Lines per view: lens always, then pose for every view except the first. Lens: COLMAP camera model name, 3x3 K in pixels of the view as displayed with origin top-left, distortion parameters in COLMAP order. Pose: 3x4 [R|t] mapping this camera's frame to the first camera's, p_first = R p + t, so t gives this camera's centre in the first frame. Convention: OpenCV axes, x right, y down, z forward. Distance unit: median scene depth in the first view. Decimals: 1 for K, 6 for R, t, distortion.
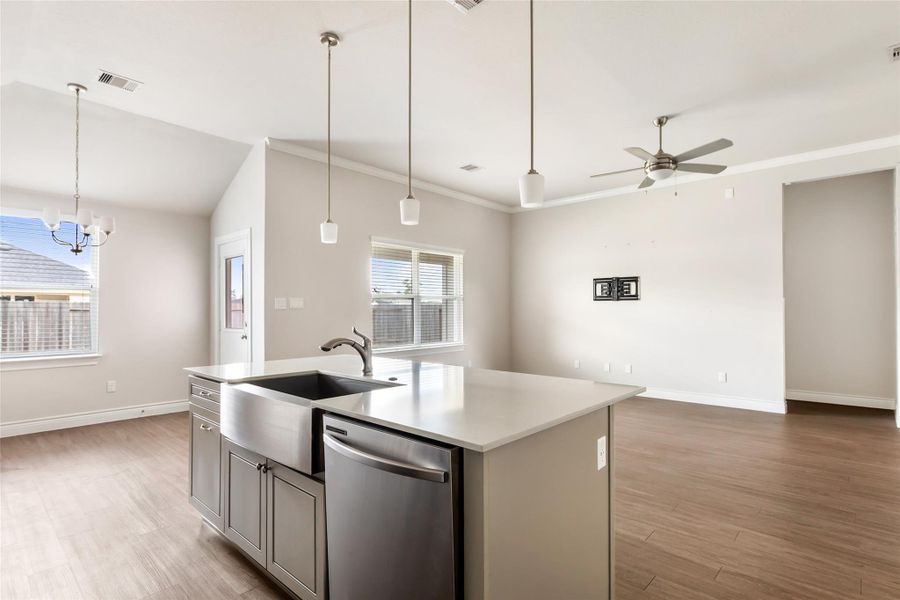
lens RADIAL K [[453.2, 0, 452.1], [0, 453.2, 308.1], [0, 0, 1]] dist [-0.003701, -0.000864]
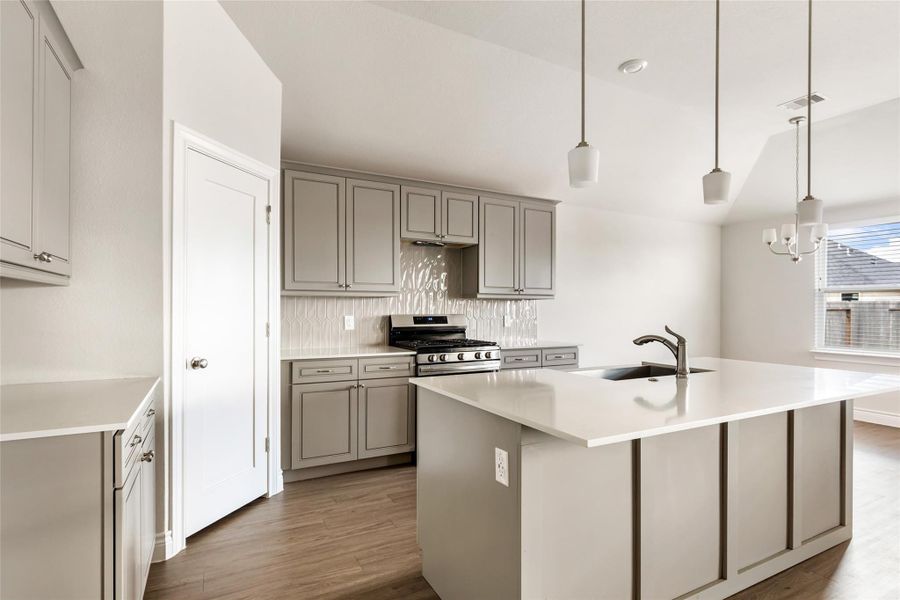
lens RADIAL K [[453.2, 0, 452.1], [0, 453.2, 308.1], [0, 0, 1]] dist [-0.003701, -0.000864]
pose [[-0.335215, -0.002406, -0.942139, 0.364549], [-0.000279, 0.999997, -0.002454, 0.004307], [0.942142, -0.000559, -0.335215, 0.377715]]
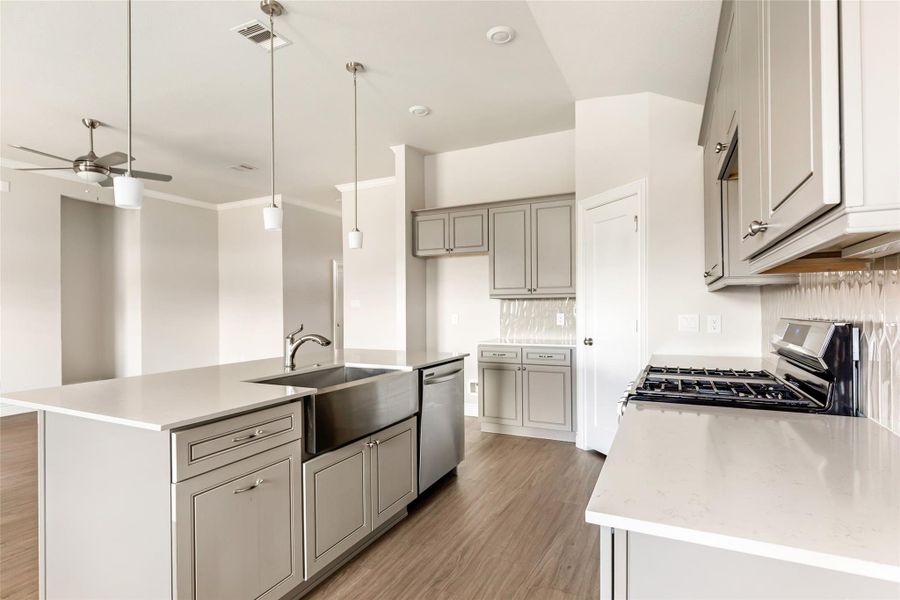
lens RADIAL K [[453.2, 0, 452.1], [0, 453.2, 308.1], [0, 0, 1]] dist [-0.003701, -0.000864]
pose [[-0.278750, 0.002035, 0.960361, -0.569672], [0.005685, 0.999984, -0.000469, 0.003851], [-0.960347, 0.005329, -0.278757, 0.399272]]
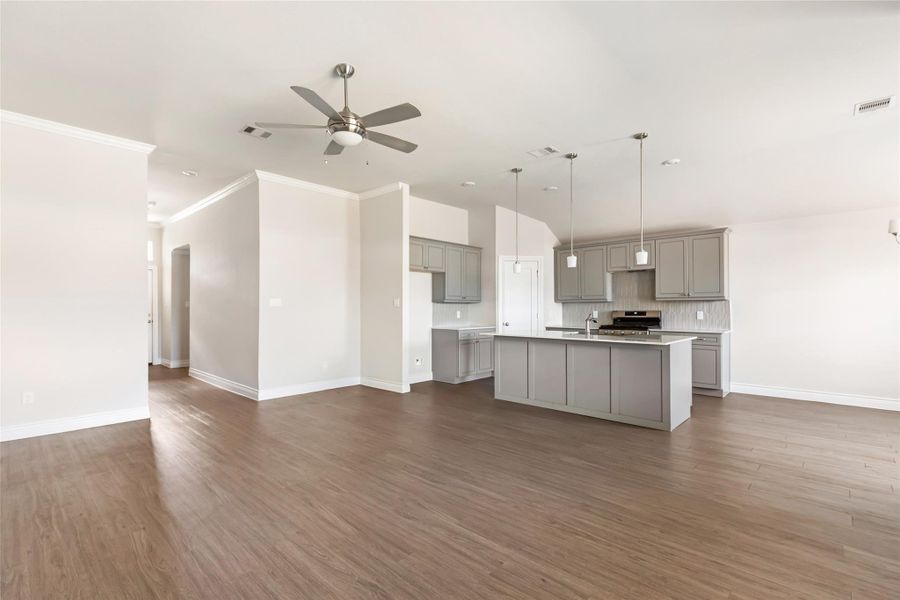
lens RADIAL K [[417.2, 0, 450.0], [0, 417.2, 300.0], [0, 0, 1]] dist [0.000725, -0.000176]
pose [[-0.999881, 0.001755, 0.015355, 0.195344], [0.001330, 0.999618, -0.027621, 0.015634], [-0.015398, -0.027597, -0.999501, 1.343657]]
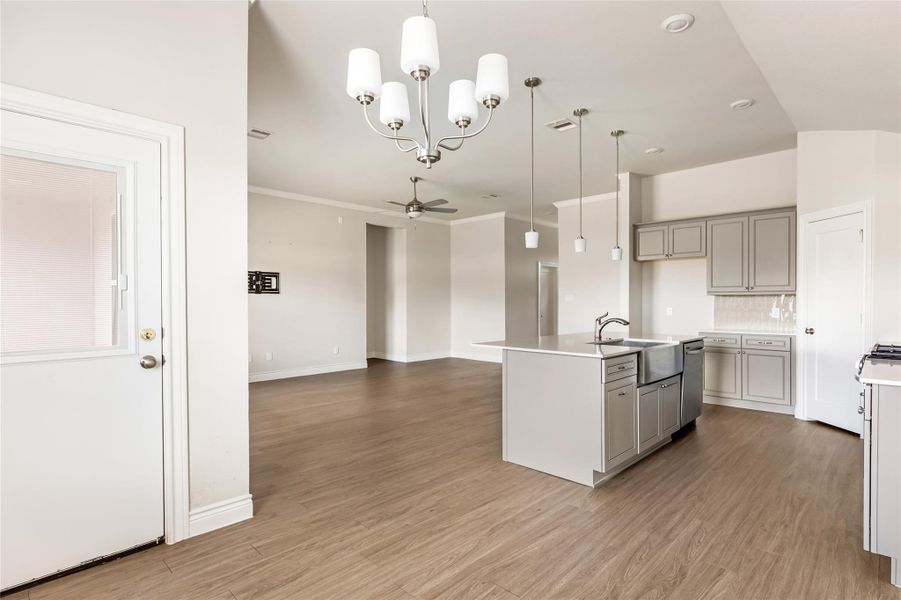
lens RADIAL K [[450.8, 0, 449.7], [0, 450.8, 303.0], [0, 0, 1]] dist [0.001997, -0.000198]
pose [[0.043927, -0.001279, 0.999034, -0.828435], [-0.001646, 0.999998, 0.001352, 0.003948], [-0.999033, -0.001704, 0.043925, 0.636670]]
